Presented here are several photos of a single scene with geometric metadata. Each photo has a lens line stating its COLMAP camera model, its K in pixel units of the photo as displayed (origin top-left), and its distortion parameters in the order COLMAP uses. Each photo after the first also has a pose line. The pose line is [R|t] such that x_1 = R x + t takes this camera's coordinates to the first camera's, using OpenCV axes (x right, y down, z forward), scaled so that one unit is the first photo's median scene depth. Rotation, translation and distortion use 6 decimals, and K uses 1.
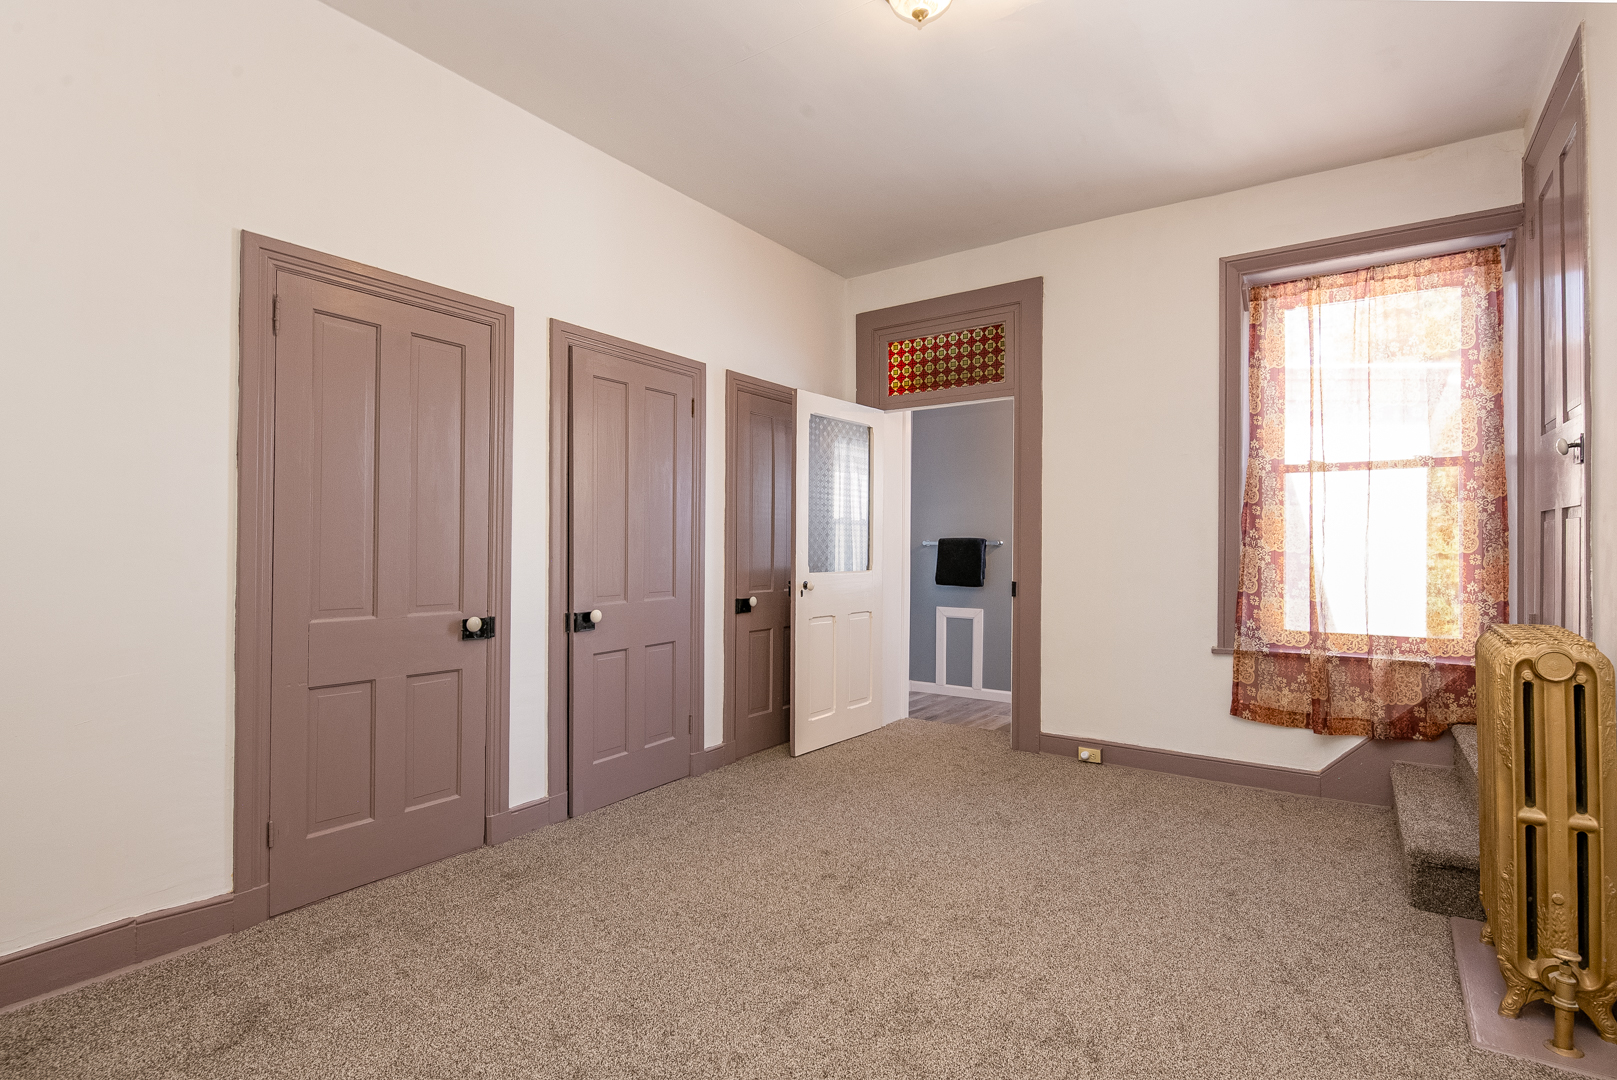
lens RADIAL K [[796.7, 0, 806.1], [0, 796.7, 537.3], [0, 0, 1]] dist [0.000545, -0.008378]
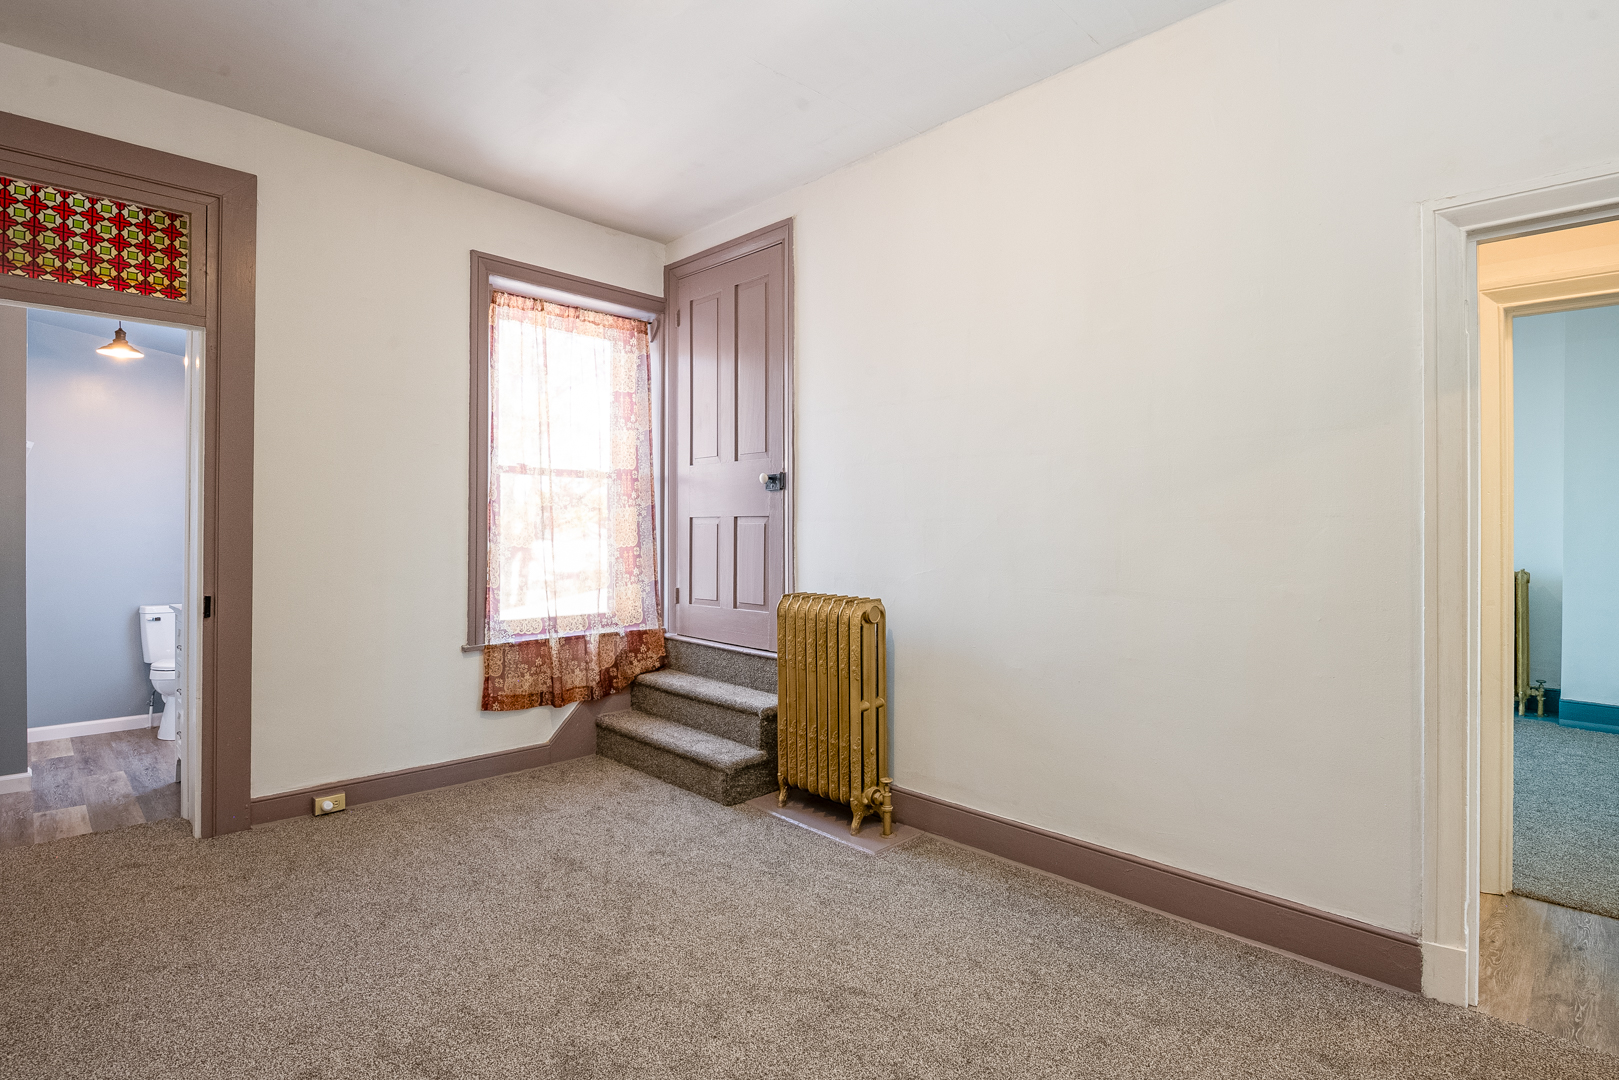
lens RADIAL K [[797.7, 0, 805.7], [0, 797.7, 530.7], [0, 0, 1]] dist [0.000545, -0.008378]
pose [[0.168233, 0.002160, 0.985745, -0.404850], [-0.010960, 0.999940, -0.000321, -0.008070], [-0.985686, -0.010750, 0.168246, 0.450831]]
